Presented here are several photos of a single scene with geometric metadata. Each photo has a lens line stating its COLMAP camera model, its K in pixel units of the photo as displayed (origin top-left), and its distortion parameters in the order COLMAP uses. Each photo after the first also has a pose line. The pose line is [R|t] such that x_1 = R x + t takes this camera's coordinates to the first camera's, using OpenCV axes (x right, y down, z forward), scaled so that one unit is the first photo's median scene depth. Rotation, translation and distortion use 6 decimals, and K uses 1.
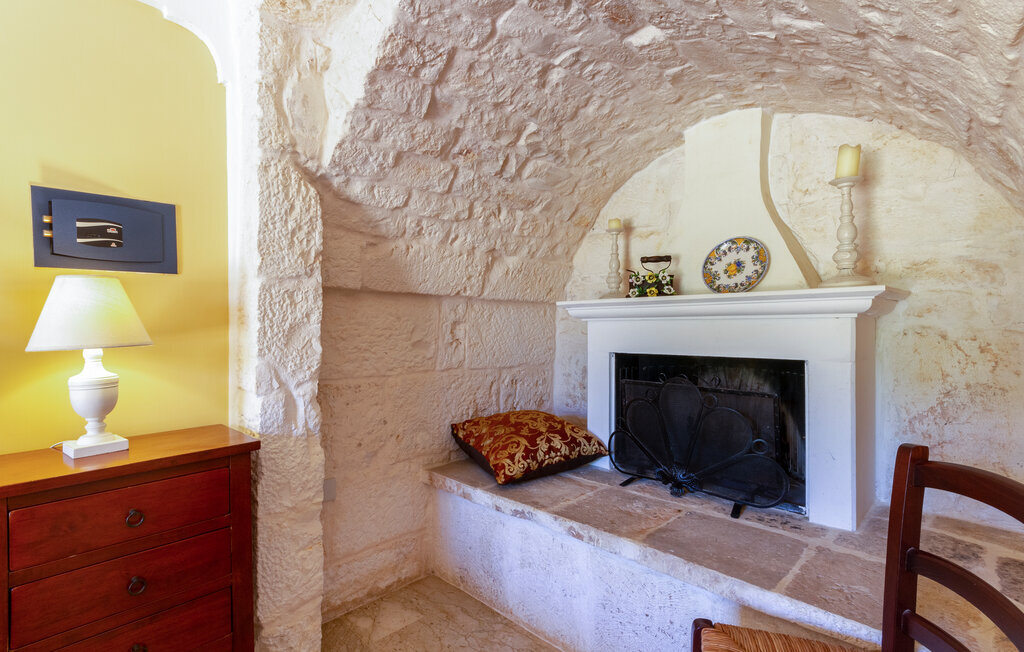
lens RADIAL K [[481.7, 0, 502.1], [0, 481.7, 326.9], [0, 0, 1]] dist [0.004180, 0.002362]
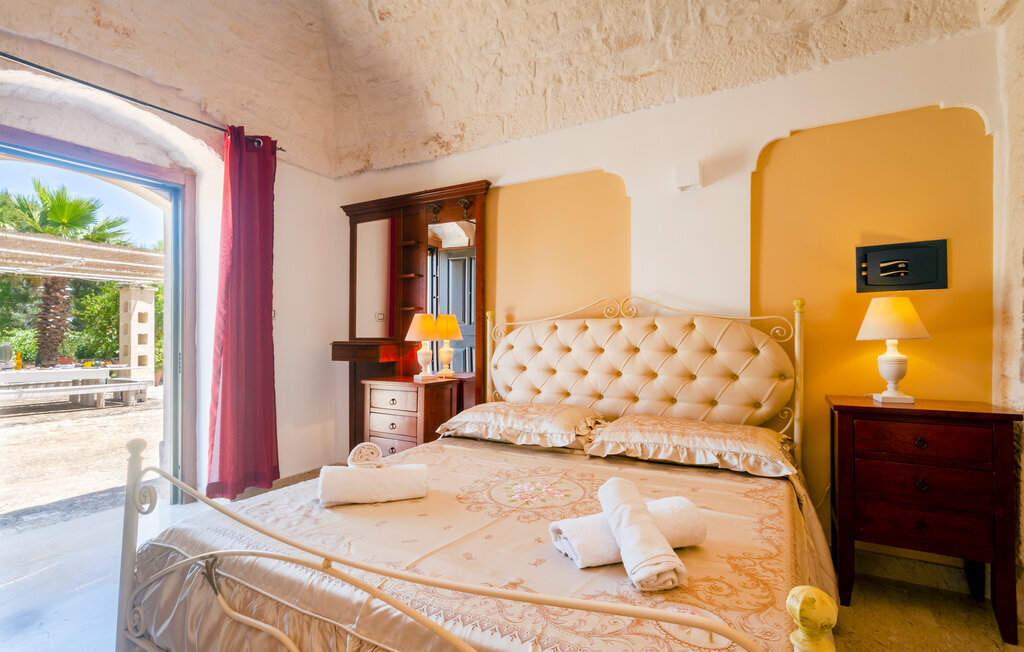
lens RADIAL K [[481.7, 0, 510.7], [0, 481.7, 339.5], [0, 0, 1]] dist [0.004180, 0.002362]
pose [[0.267112, 0.014646, -0.963554, 0.306949], [0.004412, 0.999855, 0.016421, 0.007886], [0.963655, -0.008638, 0.267009, -0.533331]]
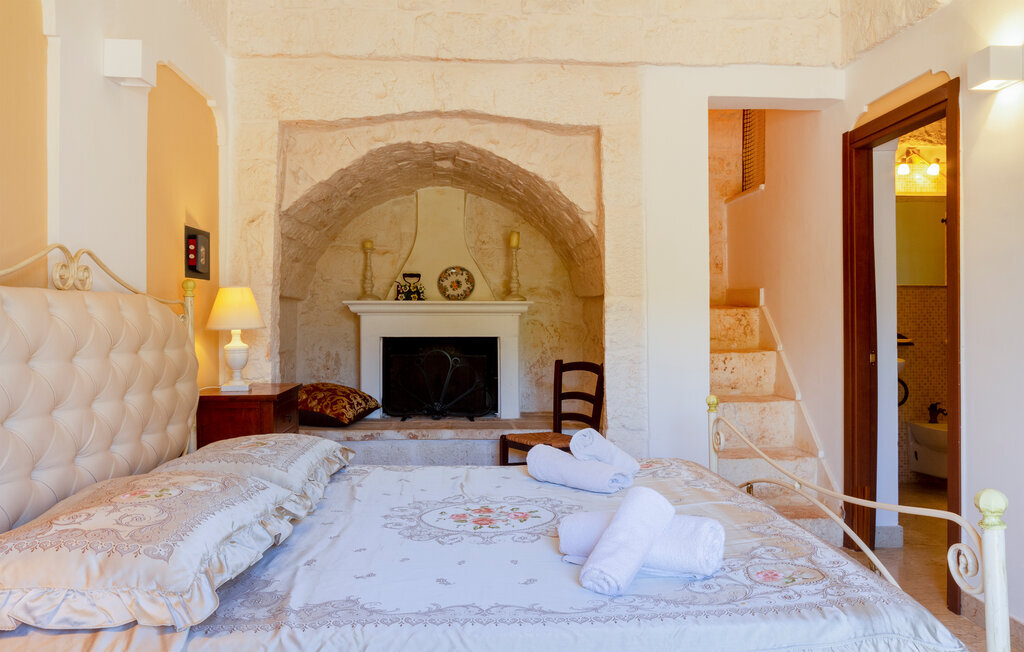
lens RADIAL K [[790.1, 0, 506.2], [0, 790.1, 302.6], [0, 0, 1]] dist [0.005135, -0.001081]
pose [[0.668528, 0.022128, 0.743358, -1.683090], [-0.002099, 0.999609, -0.027868, 0.019087], [-0.743684, 0.017070, 0.668313, -1.129848]]
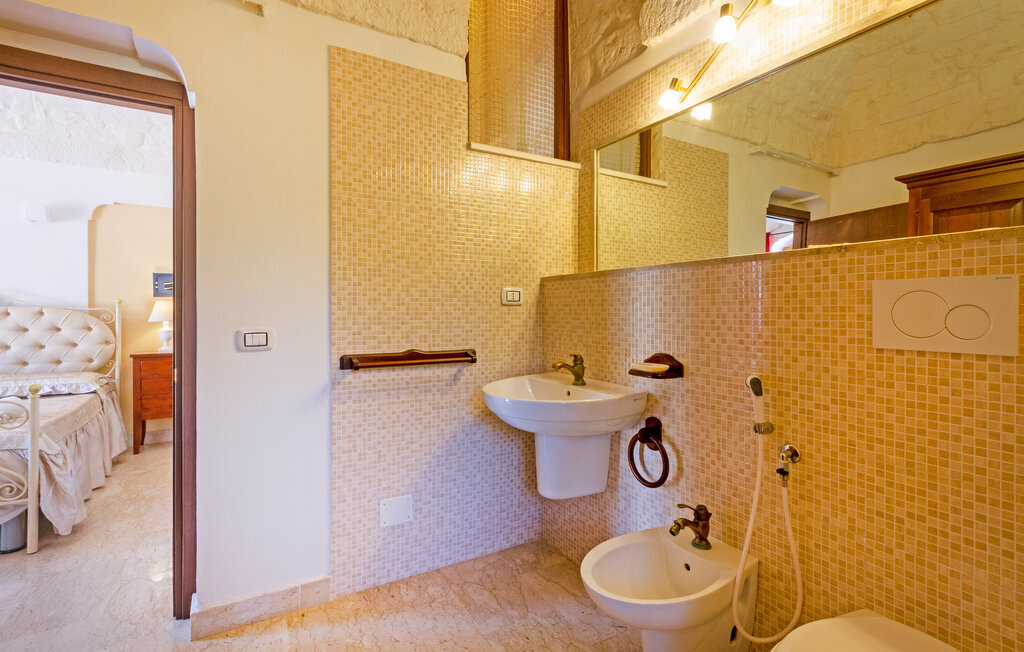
lens RADIAL K [[481.7, 0, 505.6], [0, 481.7, 322.8], [0, 0, 1]] dist [0.004180, 0.002362]
pose [[0.966741, 0.015476, -0.255288, 1.762372], [-0.009816, 0.999677, 0.023432, -0.038272], [0.255568, -0.020147, 0.966581, -1.266551]]
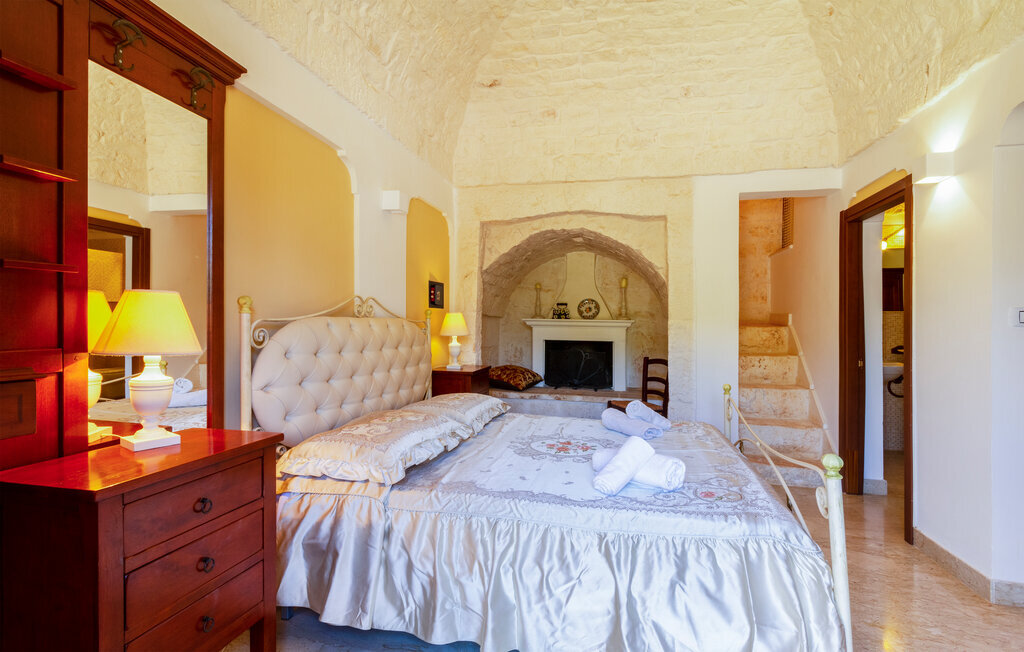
lens RADIAL K [[481.7, 0, 508.0], [0, 481.7, 316.9], [0, 0, 1]] dist [0.004180, 0.002362]
pose [[0.853021, 0.027523, 0.521150, -1.623150], [-0.019473, 0.999592, -0.020918, -0.013834], [-0.521513, 0.007695, 0.853209, -1.359663]]
